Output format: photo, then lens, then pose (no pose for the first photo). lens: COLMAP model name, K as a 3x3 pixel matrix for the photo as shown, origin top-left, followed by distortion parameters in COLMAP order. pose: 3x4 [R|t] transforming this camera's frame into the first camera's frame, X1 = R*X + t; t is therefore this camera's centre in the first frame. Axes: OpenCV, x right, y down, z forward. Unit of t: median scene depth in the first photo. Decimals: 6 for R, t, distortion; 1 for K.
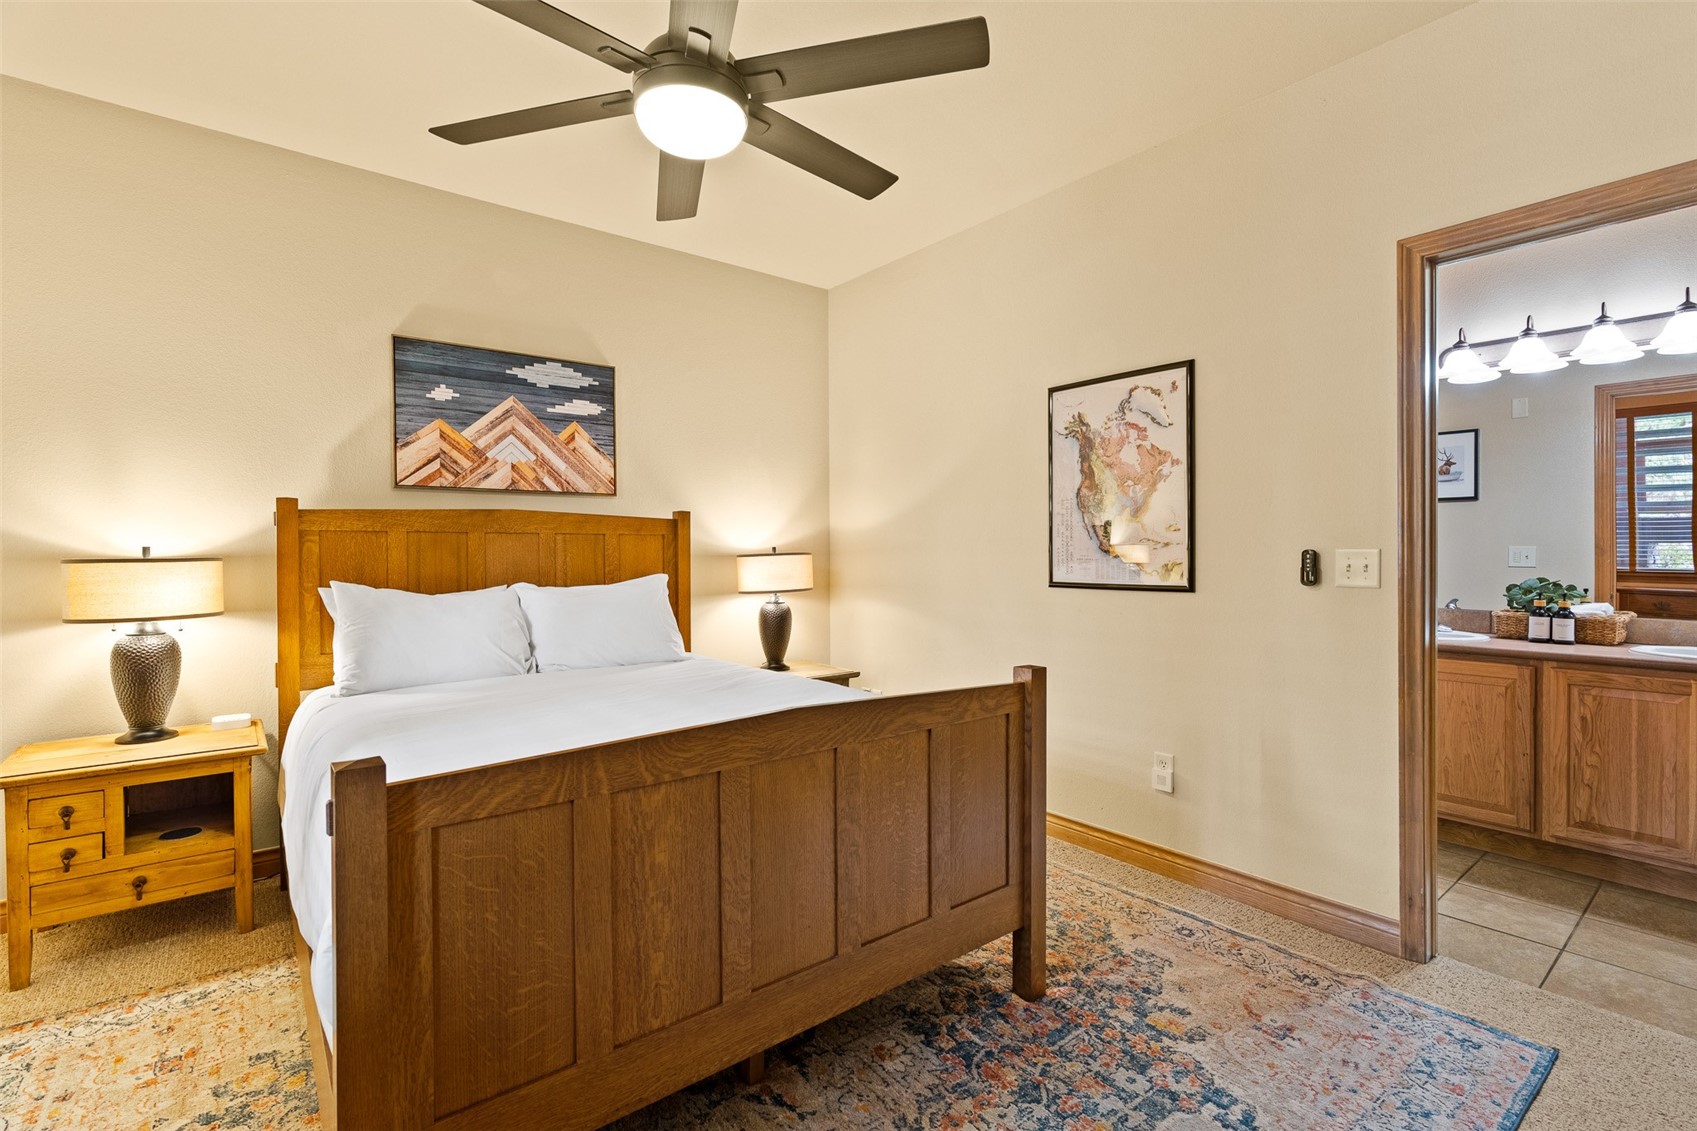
lens RADIAL K [[760.6, 0, 859.4], [0, 760.6, 565.2], [0, 0, 1]] dist [-0.006313, 0.002273]
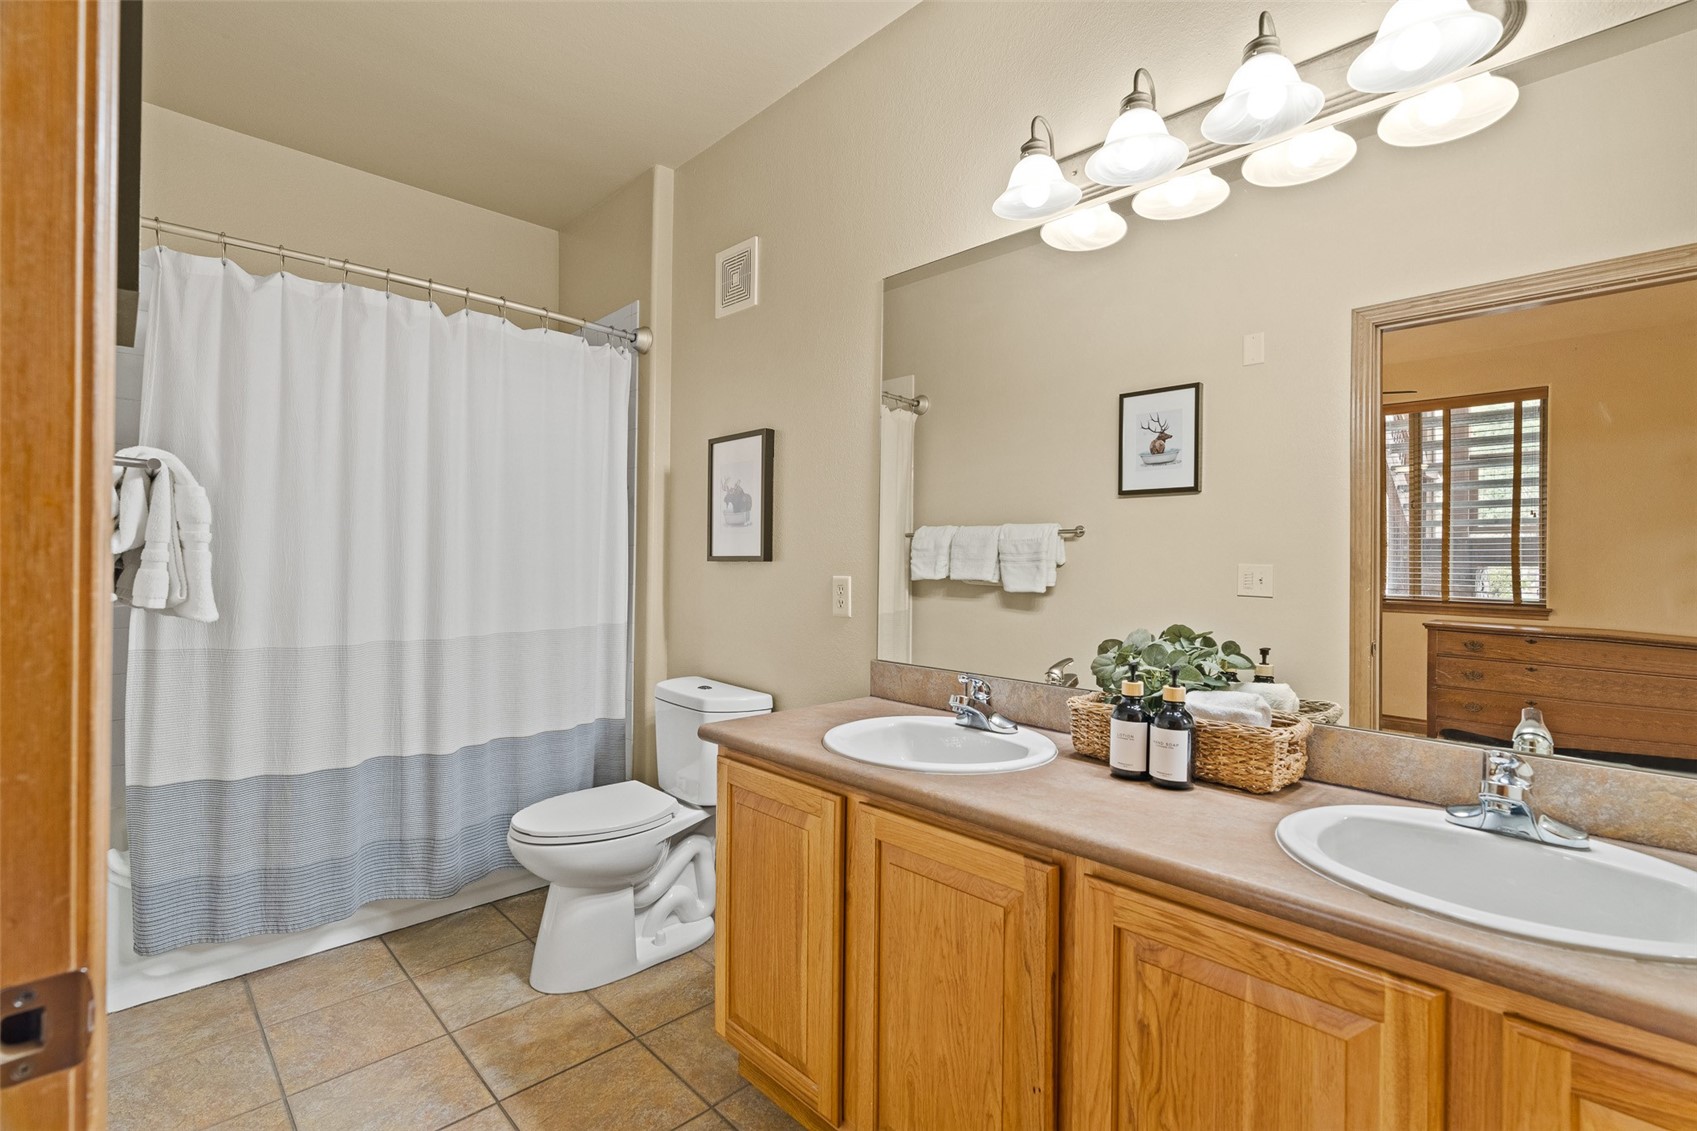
lens RADIAL K [[760.6, 0, 846.9], [0, 760.6, 567.3], [0, 0, 1]] dist [-0.006313, 0.002273]
pose [[0.995642, 0.016260, 0.091831, 0.460852], [-0.014980, 0.999781, -0.014610, -0.007531], [-0.092049, 0.013171, 0.995667, 0.383222]]
